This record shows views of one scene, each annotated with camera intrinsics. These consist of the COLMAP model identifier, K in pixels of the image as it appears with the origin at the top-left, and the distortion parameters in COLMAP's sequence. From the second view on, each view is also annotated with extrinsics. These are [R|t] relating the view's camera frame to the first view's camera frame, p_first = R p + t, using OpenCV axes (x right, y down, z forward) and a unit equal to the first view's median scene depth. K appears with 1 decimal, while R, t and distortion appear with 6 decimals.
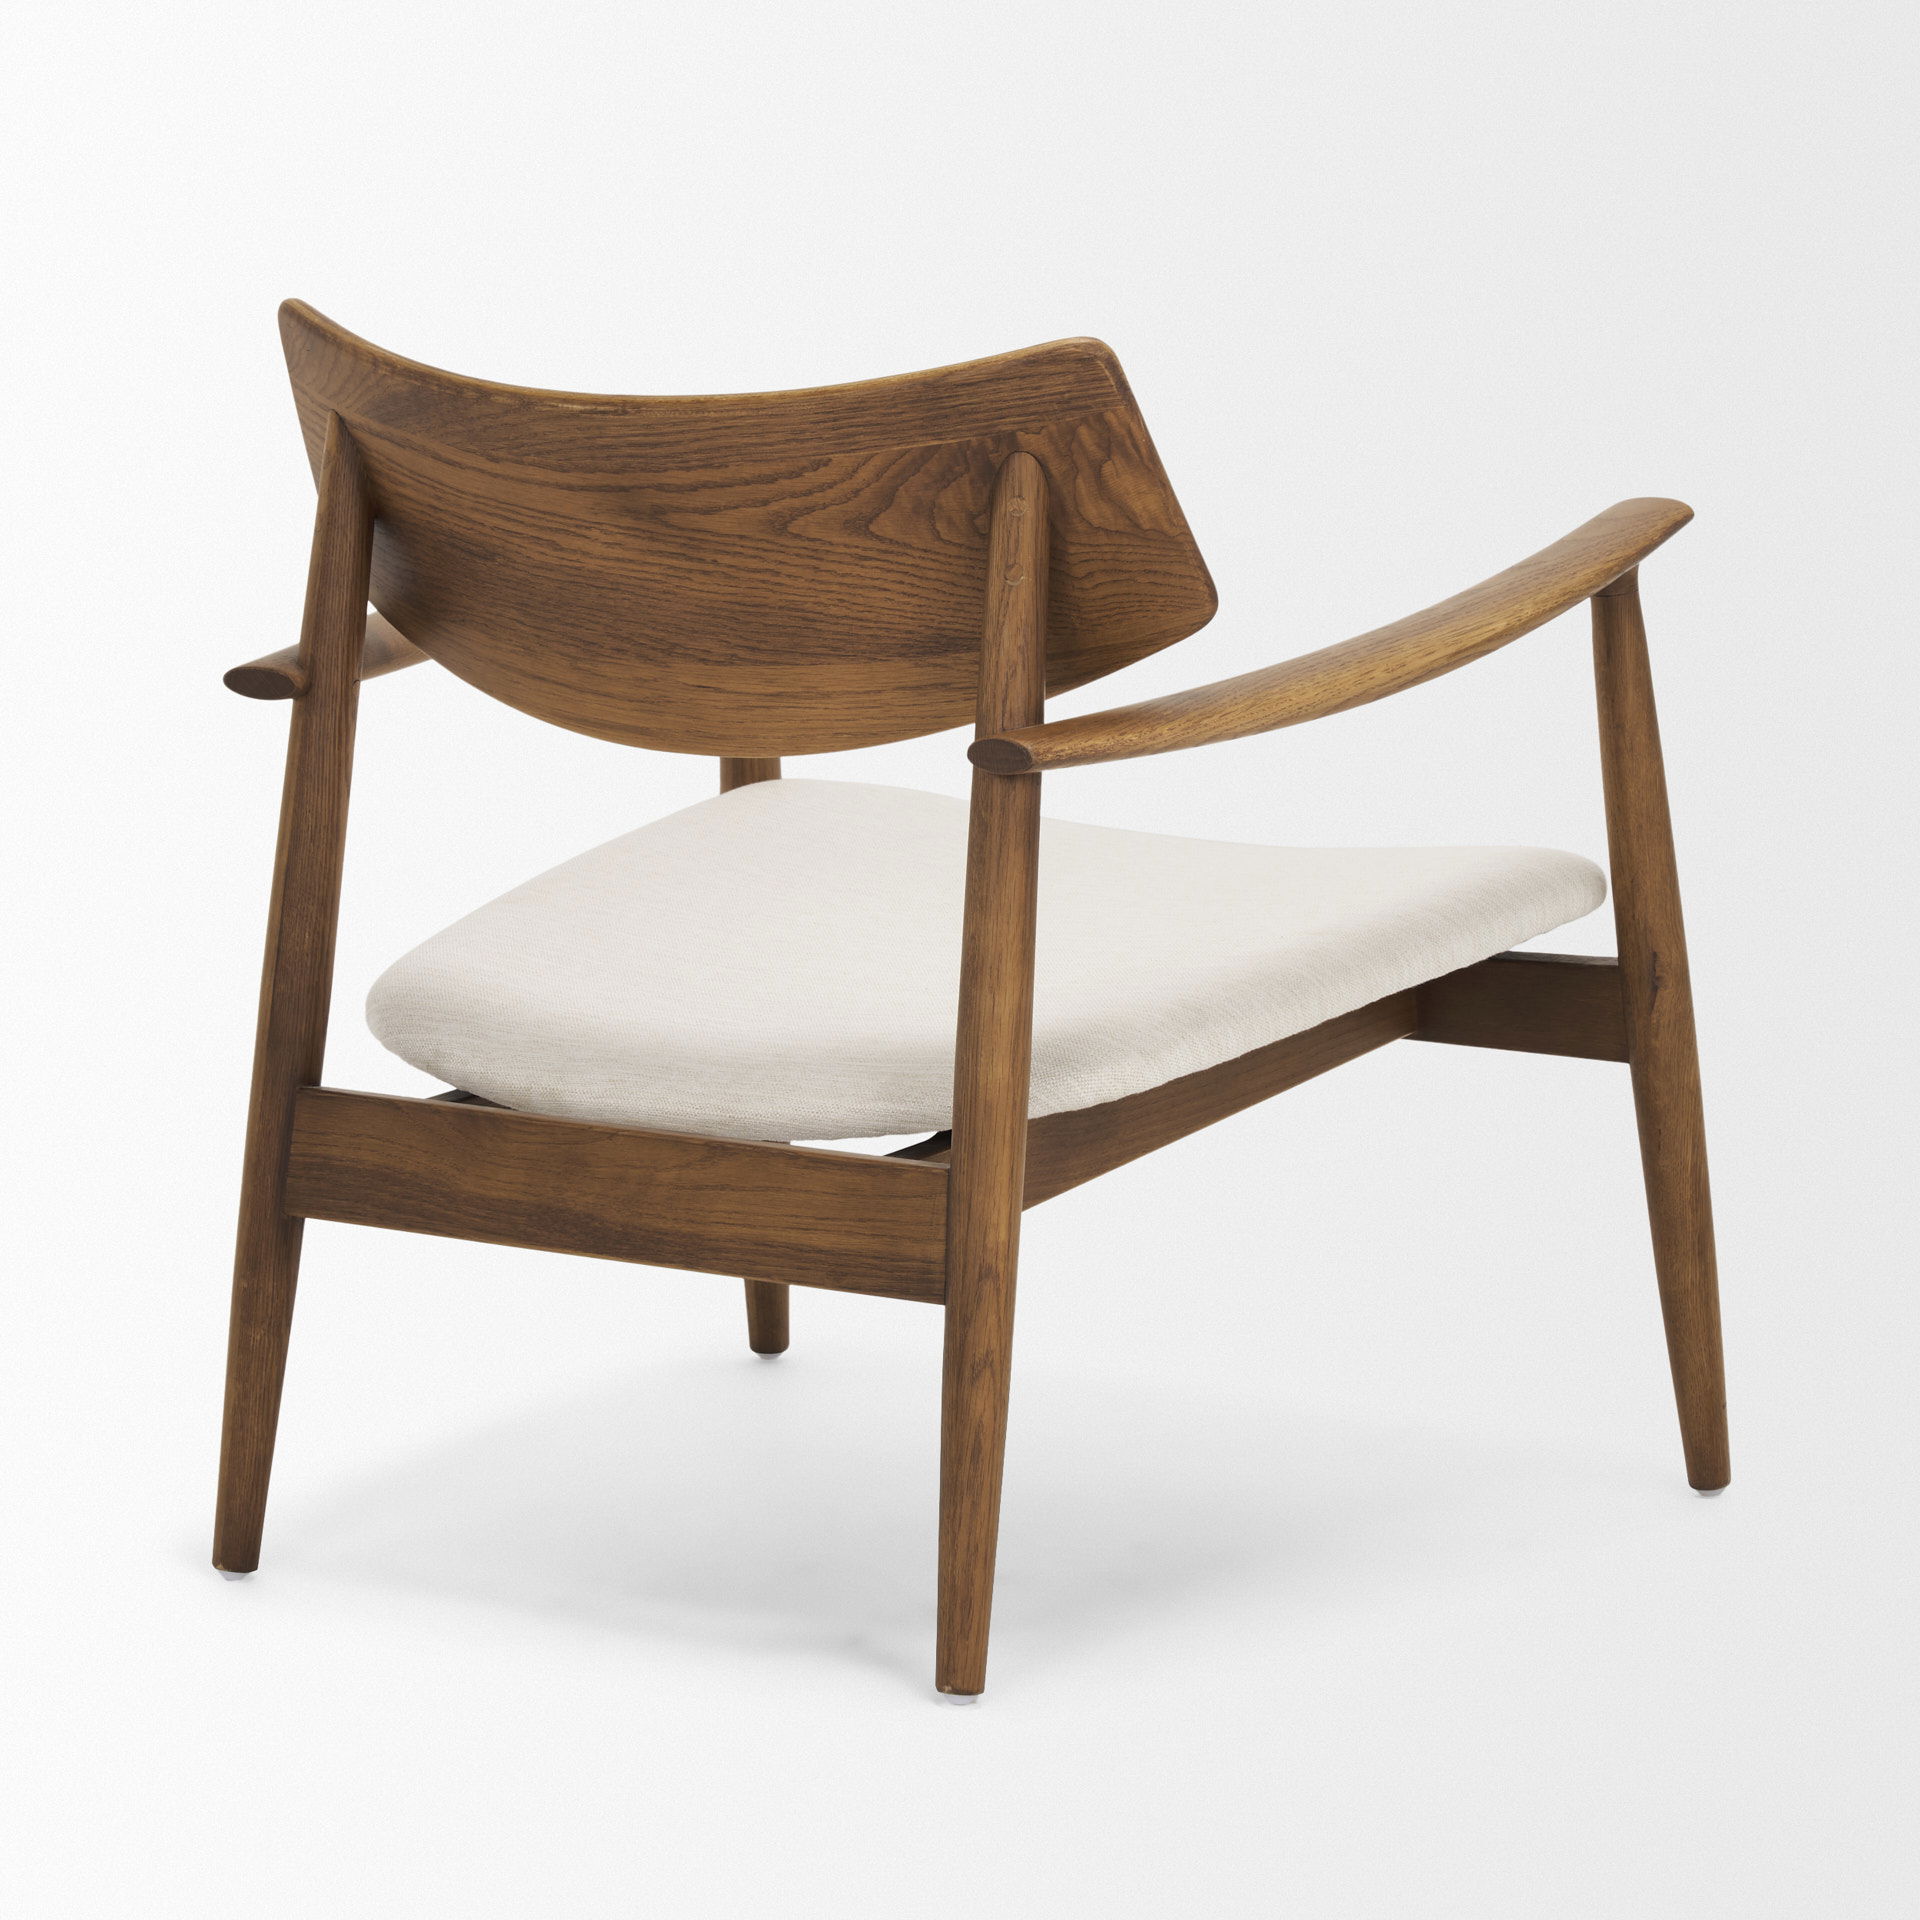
lens RADIAL K [[6642.6, 0, 960.0], [0, 6642.6, 960.0], [0, 0, 1]] dist [-0.131309, 1.805179]
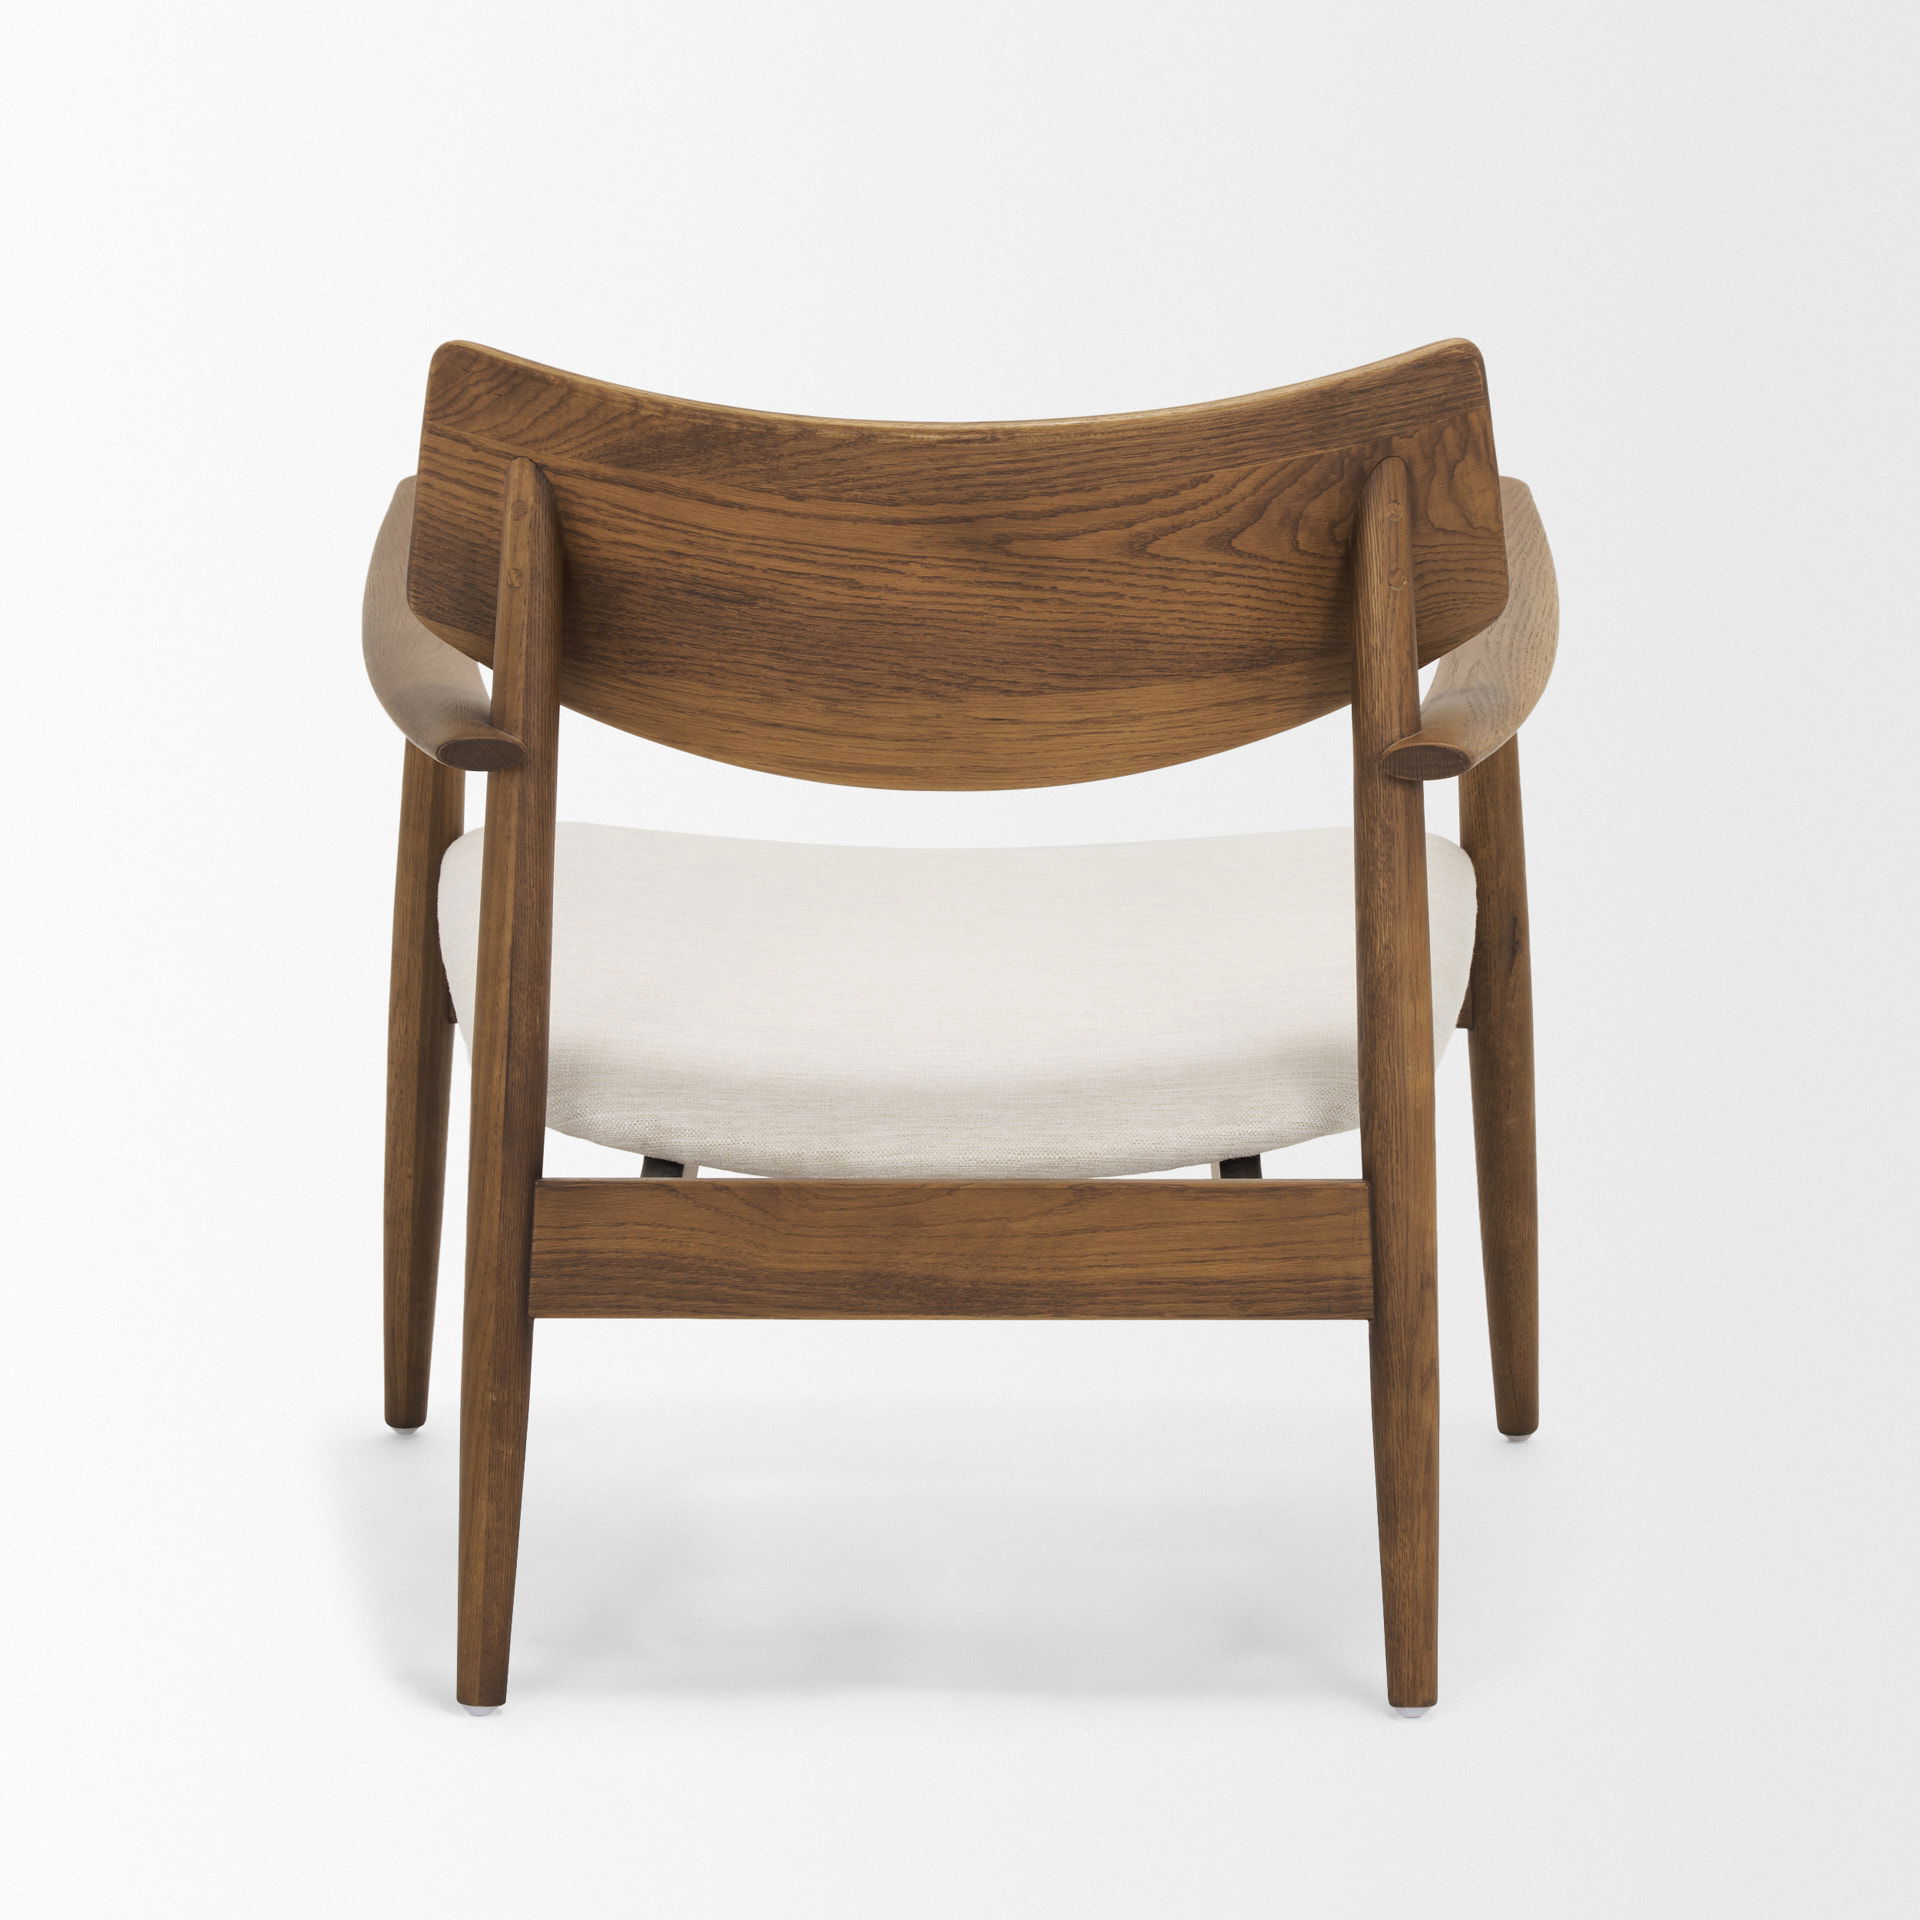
lens RADIAL K [[6642.6, 0, 960.0], [0, 6642.6, 960.0], [0, 0, 1]] dist [-0.131309, 1.805179]
pose [[0.876704, -0.091996, 0.472150, -0.512509], [0.090658, 0.995552, 0.025642, -0.032078], [-0.472409, 0.020324, 0.881145, 0.152222]]
